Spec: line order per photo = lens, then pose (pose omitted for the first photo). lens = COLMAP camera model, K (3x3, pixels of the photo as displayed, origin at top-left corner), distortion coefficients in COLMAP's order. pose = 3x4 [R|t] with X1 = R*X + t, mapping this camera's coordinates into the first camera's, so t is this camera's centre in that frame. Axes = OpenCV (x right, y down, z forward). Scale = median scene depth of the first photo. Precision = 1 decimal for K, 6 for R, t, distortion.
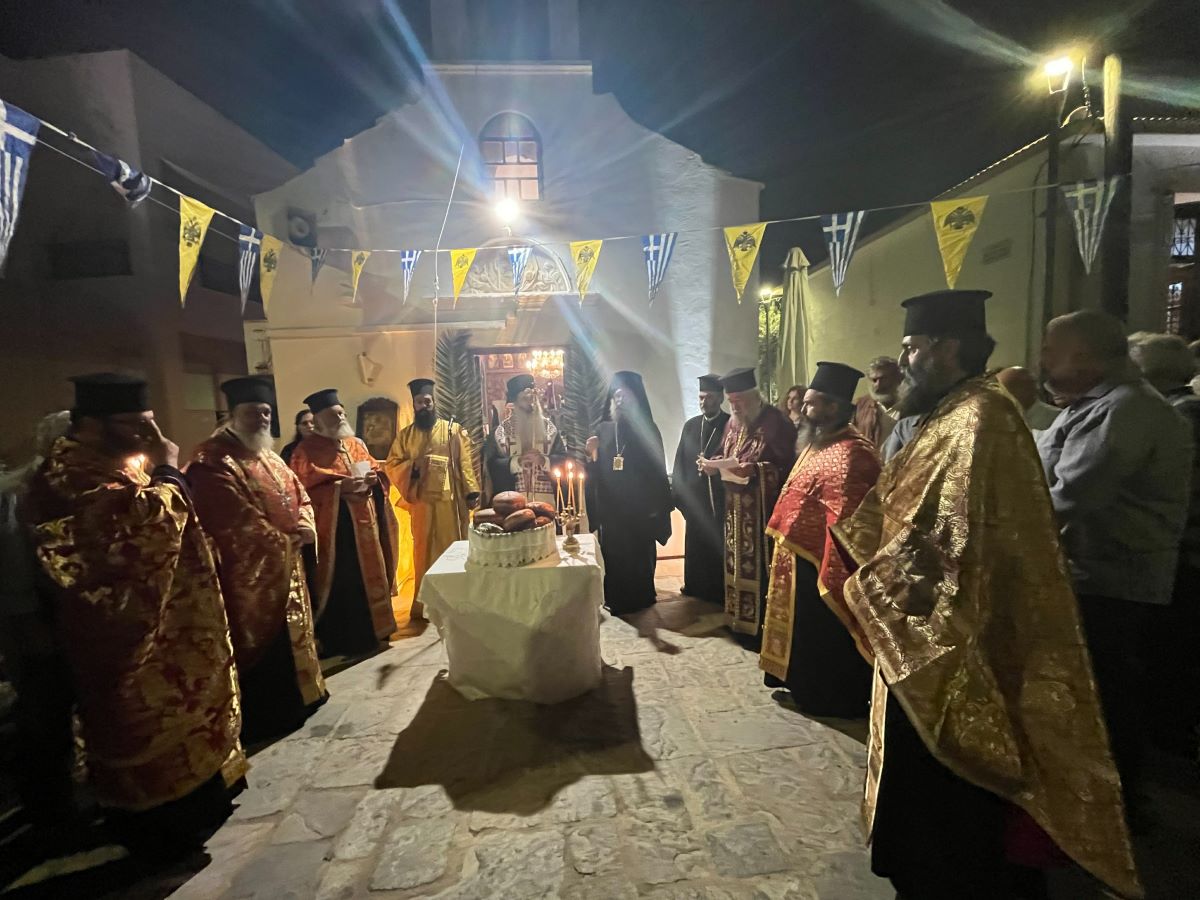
lens RADIAL K [[490.4, 0, 599.2], [0, 490.4, 450.4], [0, 0, 1]] dist [-0.002027, 0.000096]
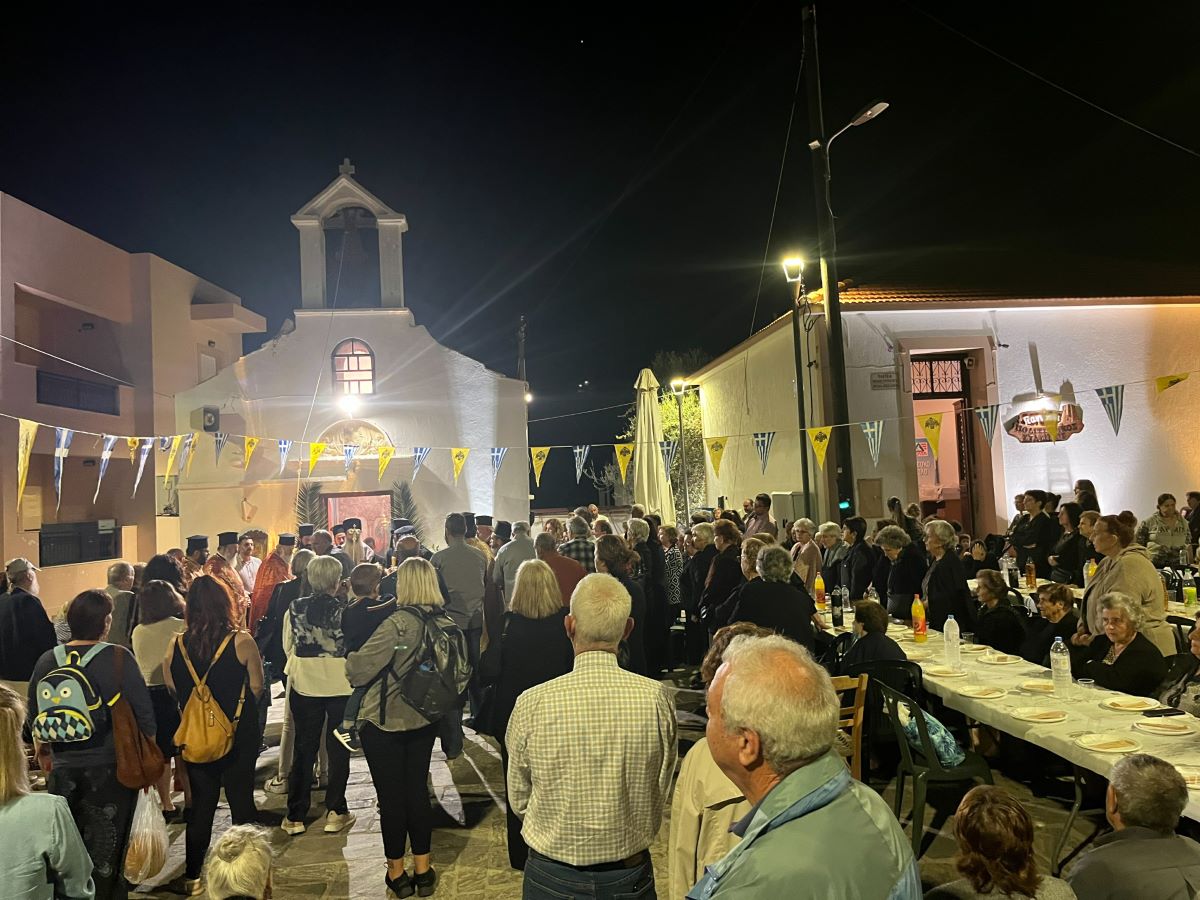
lens RADIAL K [[889.9, 0, 593.0], [0, 889.9, 451.5], [0, 0, 1]] dist [0.051762, -0.082735]
pose [[0.999169, -0.006304, 0.040278, 0.503028], [0.012030, 0.989572, -0.143539, 0.058971], [-0.038953, 0.143904, 0.988825, -1.927850]]
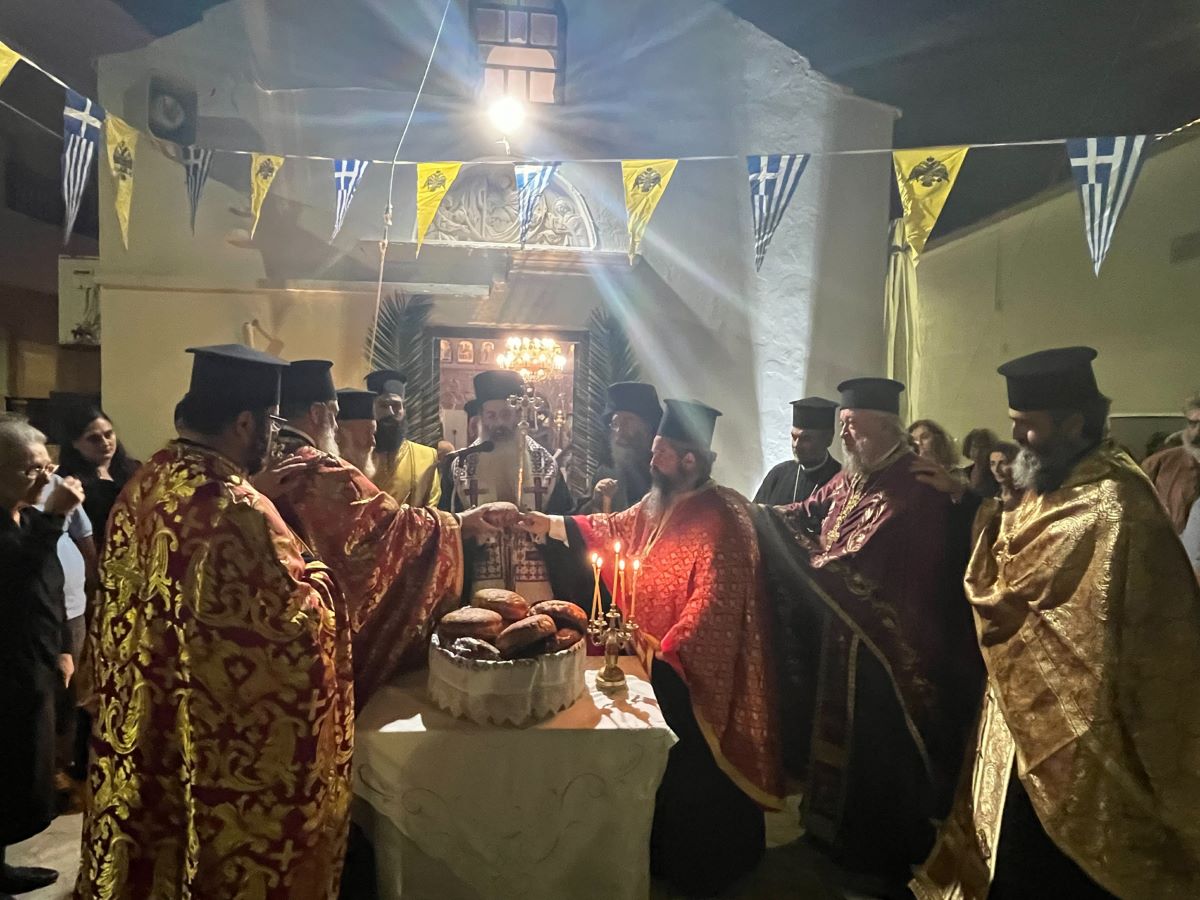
lens RADIAL K [[696.2, 0, 599.9], [0, 696.2, 448.5], [0, 0, 1]] dist [-0.000054, 0.000568]
pose [[0.997145, 0.064560, 0.039168, -0.085631], [-0.062187, 0.996315, -0.059063, -0.016896], [-0.042837, 0.056459, 0.997486, 0.140371]]
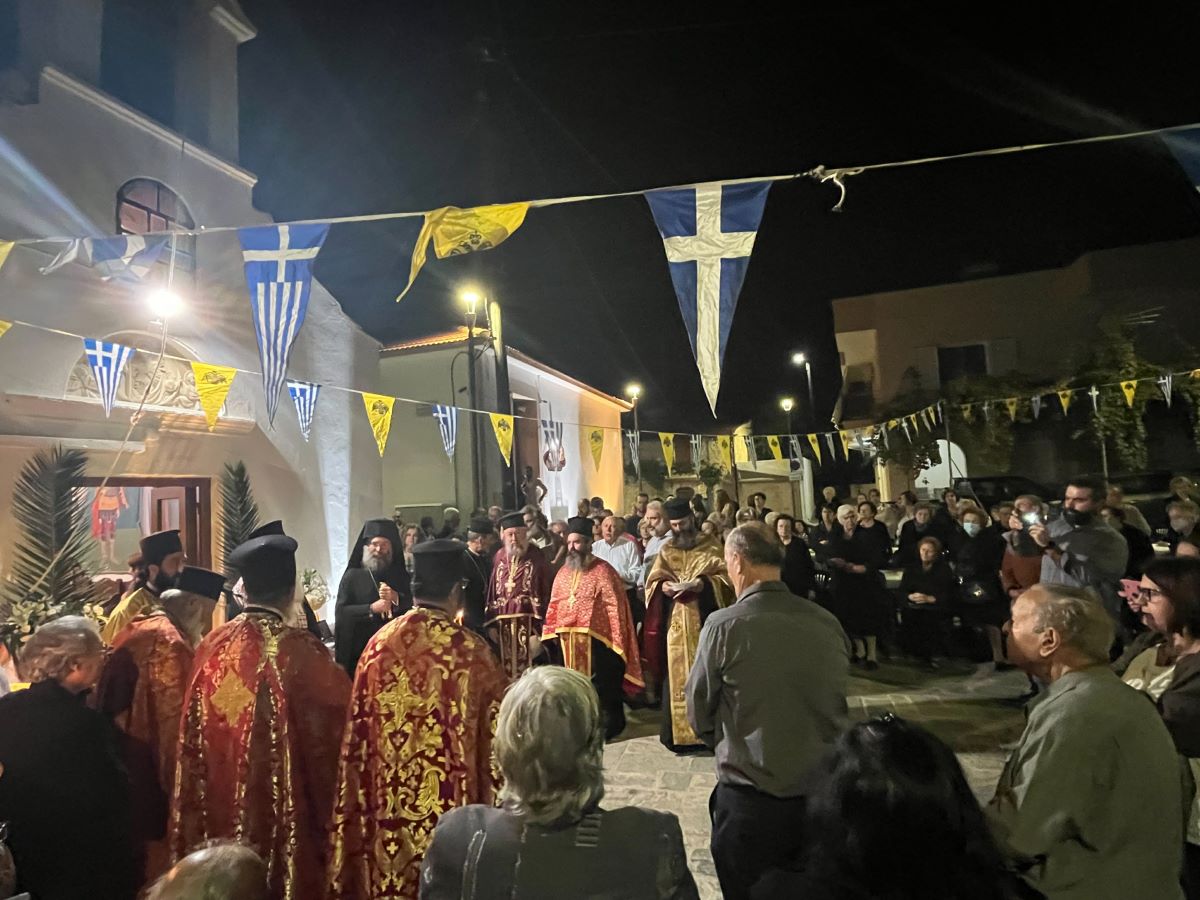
lens RADIAL K [[630.9, 0, 600.0], [0, 630.9, 450.0], [0, 0, 1]] dist [-0.001297, -0.001309]
pose [[0.377883, 0.084347, 0.922003, -0.927665], [0.123305, 0.982386, -0.140408, -0.052793], [-0.917606, 0.166746, 0.360826, 0.079409]]
